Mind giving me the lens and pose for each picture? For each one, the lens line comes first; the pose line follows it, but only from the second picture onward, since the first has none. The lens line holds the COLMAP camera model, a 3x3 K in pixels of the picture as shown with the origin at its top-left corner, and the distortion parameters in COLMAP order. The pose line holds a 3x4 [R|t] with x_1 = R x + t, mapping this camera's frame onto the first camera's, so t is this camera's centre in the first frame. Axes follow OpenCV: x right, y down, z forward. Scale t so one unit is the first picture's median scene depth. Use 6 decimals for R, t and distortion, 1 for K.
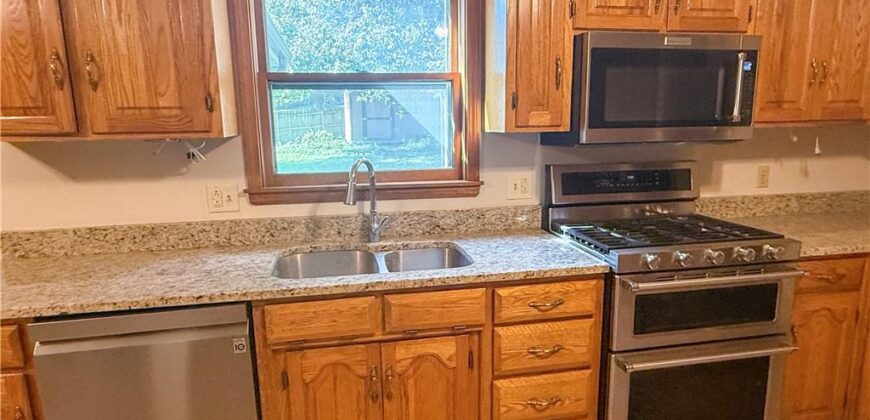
lens RADIAL K [[490.2, 0, 435.1], [0, 490.2, 210.7], [0, 0, 1]] dist [-0.002147, -0.000514]
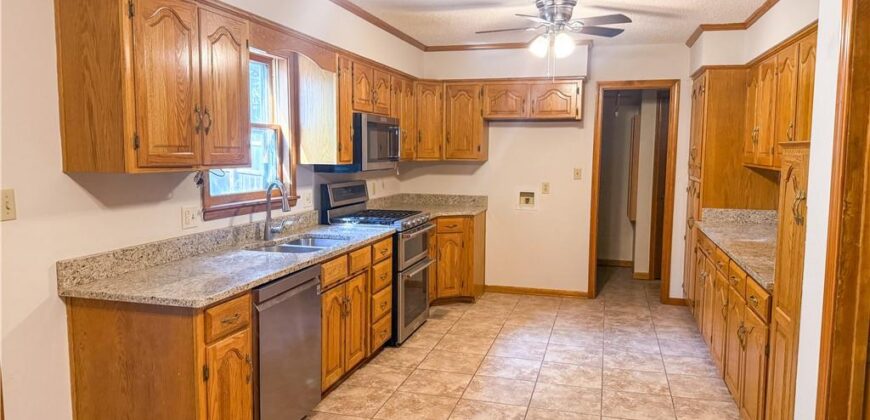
lens RADIAL K [[616.0, 0, 434.7], [0, 616.0, 209.0], [0, 0, 1]] dist [-0.002681, -0.000679]
pose [[0.437753, -0.064332, 0.896791, -1.637672], [0.136885, 0.990578, 0.004242, 0.035024], [-0.888614, 0.120901, 0.442435, -0.257657]]
